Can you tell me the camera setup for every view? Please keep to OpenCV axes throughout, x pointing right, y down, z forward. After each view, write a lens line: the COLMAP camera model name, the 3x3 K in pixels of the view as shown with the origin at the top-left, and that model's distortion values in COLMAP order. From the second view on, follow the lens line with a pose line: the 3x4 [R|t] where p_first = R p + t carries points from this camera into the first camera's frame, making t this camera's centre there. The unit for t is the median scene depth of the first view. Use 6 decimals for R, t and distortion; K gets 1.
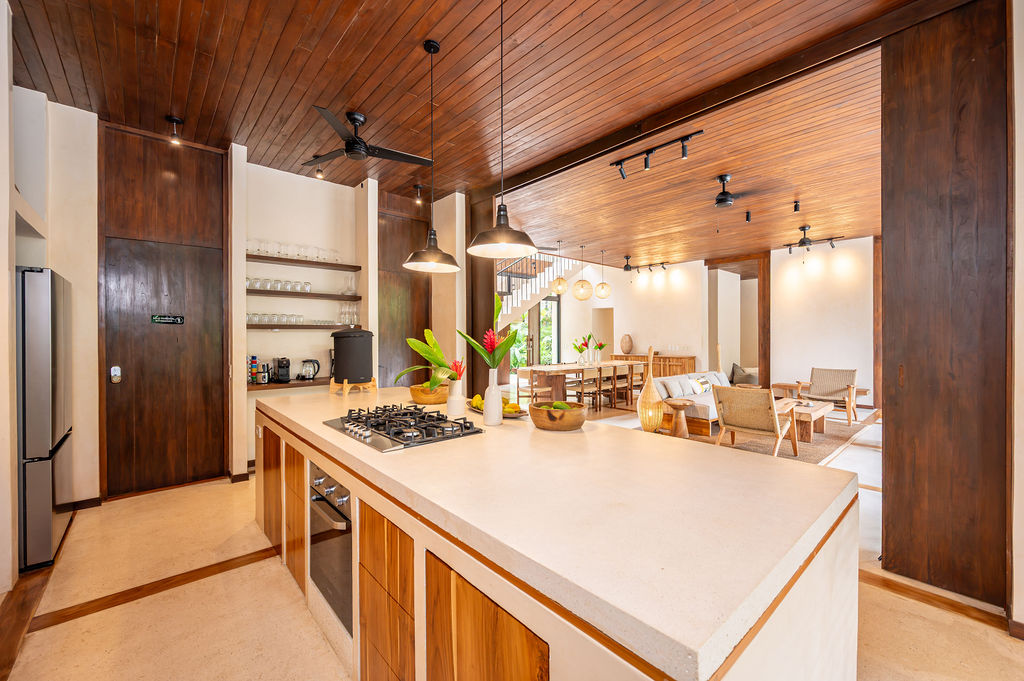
lens RADIAL K [[418.5, 0, 513.6], [0, 418.5, 337.9], [0, 0, 1]] dist [-0.004910, -0.000841]
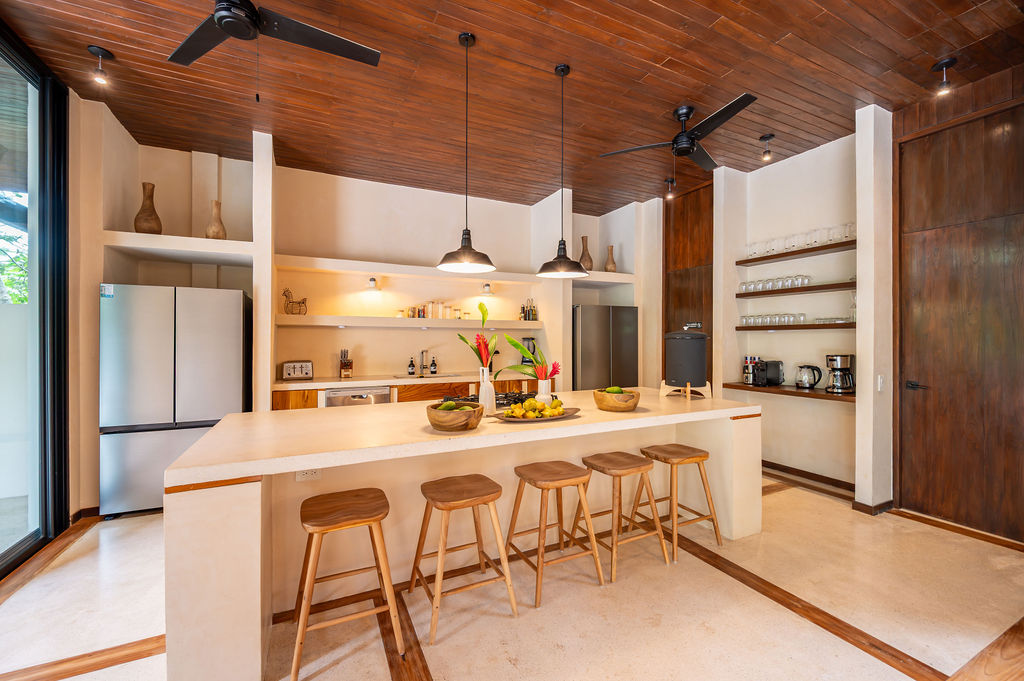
lens RADIAL K [[418.5, 0, 514.3], [0, 418.5, 340.3], [0, 0, 1]] dist [-0.004910, -0.000841]
pose [[-0.266634, 0.008325, -0.963762, 0.488234], [0.002293, 0.999965, 0.008004, -0.006974], [0.963795, -0.000076, -0.266644, 0.658097]]
